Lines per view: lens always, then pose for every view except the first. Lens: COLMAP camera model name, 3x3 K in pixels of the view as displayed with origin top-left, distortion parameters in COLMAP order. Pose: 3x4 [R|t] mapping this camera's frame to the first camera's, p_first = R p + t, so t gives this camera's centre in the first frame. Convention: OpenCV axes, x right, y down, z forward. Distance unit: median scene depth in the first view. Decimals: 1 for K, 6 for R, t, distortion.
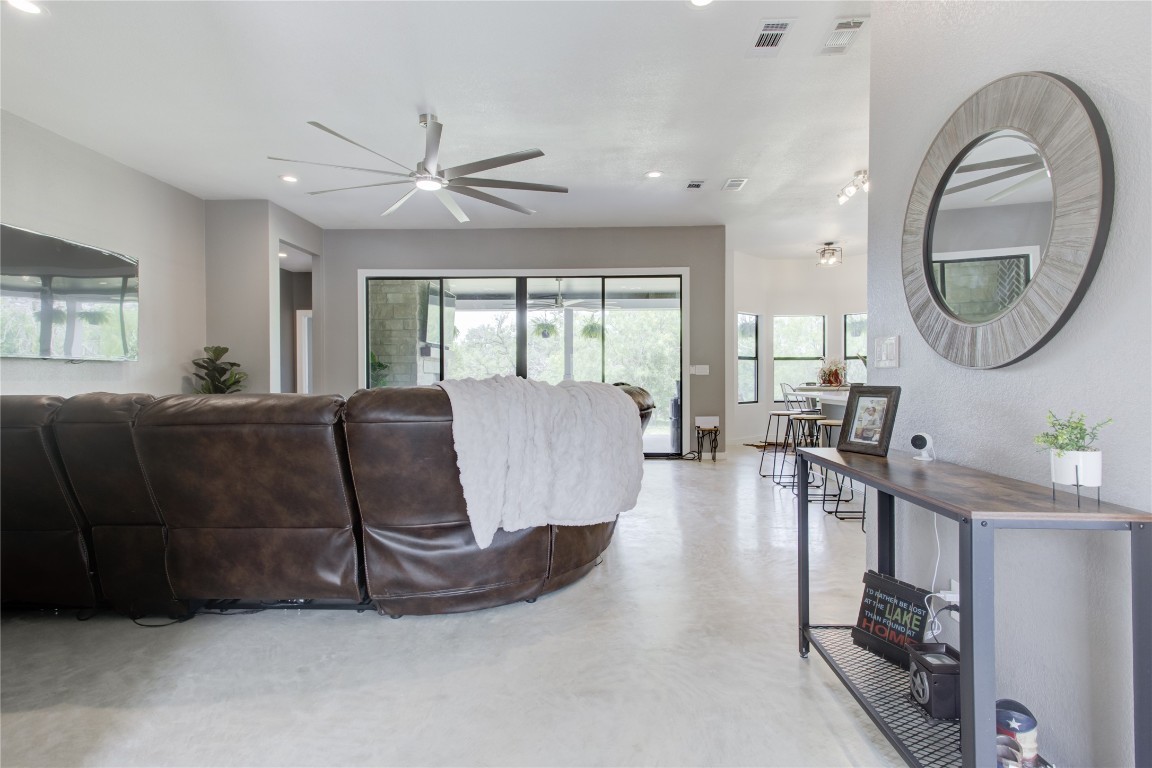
lens RADIAL K [[556.1, 0, 575.0], [0, 556.1, 377.8], [0, 0, 1]] dist [0.026412, 0.002718]
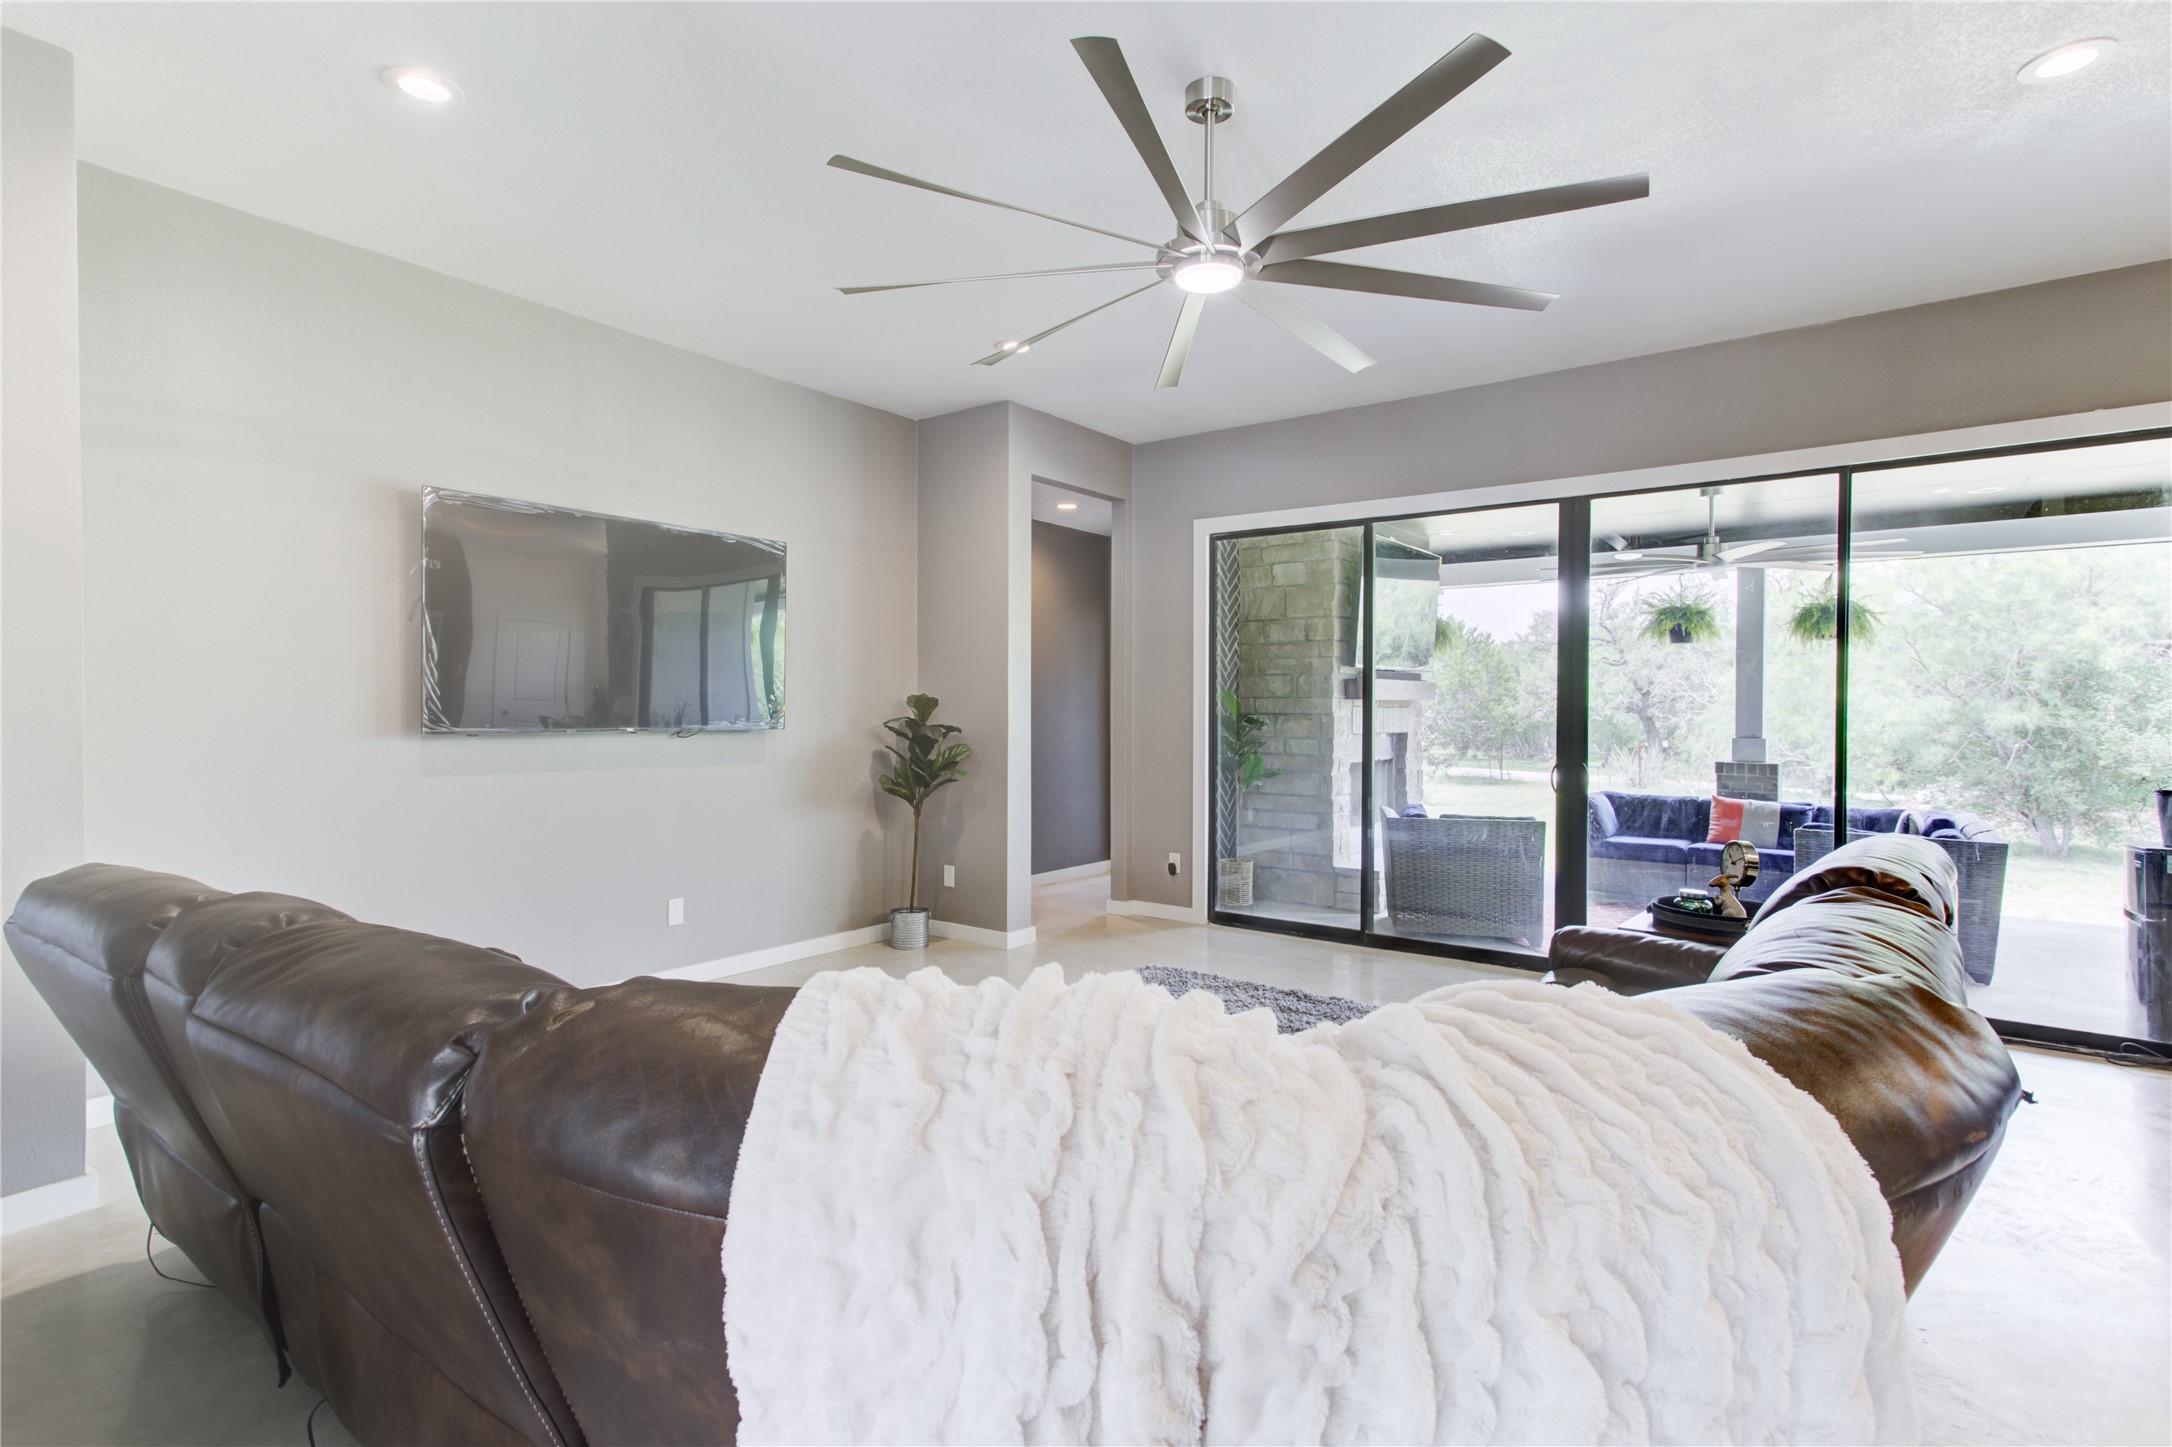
lens RADIAL K [[1048.5, 0, 1093.8], [0, 1048.5, 713.6], [0, 0, 1]] dist [0.026412, 0.002718]
pose [[0.828689, 0.007880, -0.559654, 0.032785], [-0.005642, 0.999968, 0.005726, -0.032892], [0.559681, -0.001587, 0.828707, 0.202066]]
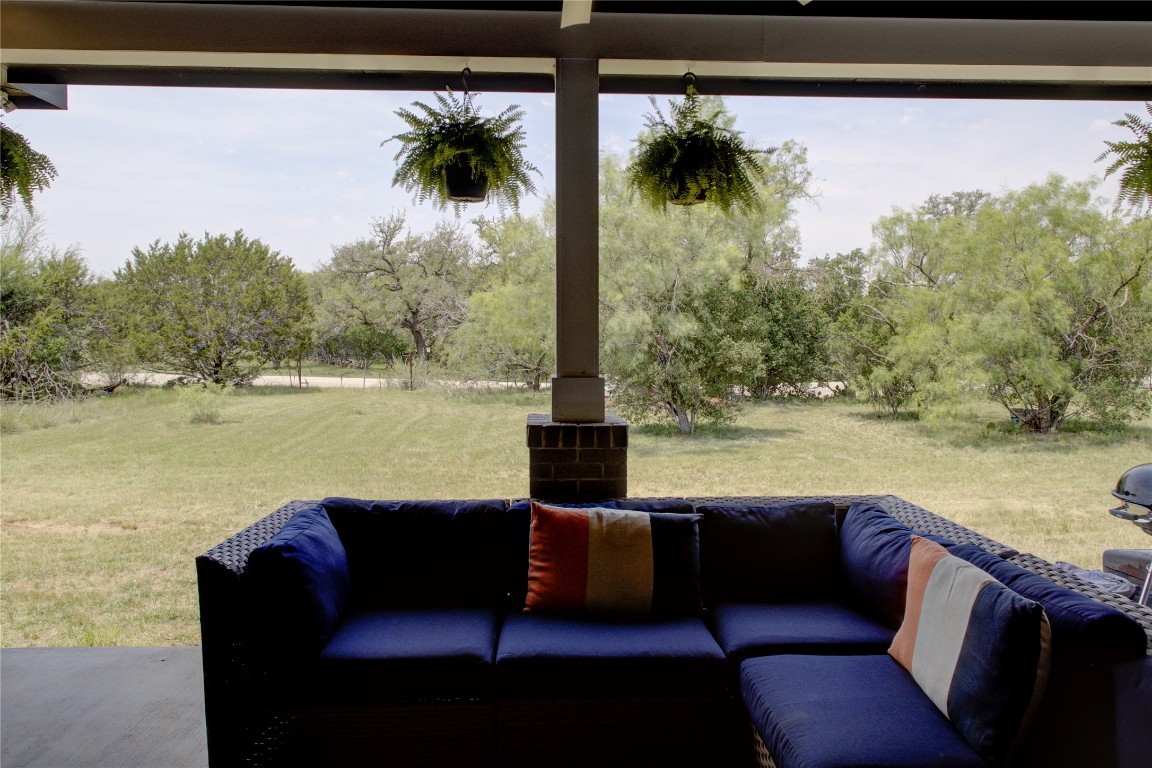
lens RADIAL K [[801.8, 0, 569.9], [0, 801.8, 321.0], [0, 0, 1]] dist [0.002497, 0.000456]
pose [[0.997018, 0.001468, 0.077156, -0.053421], [-0.000996, 0.999981, -0.006152, -0.032974], [-0.077163, 0.006057, 0.997000, 1.004850]]
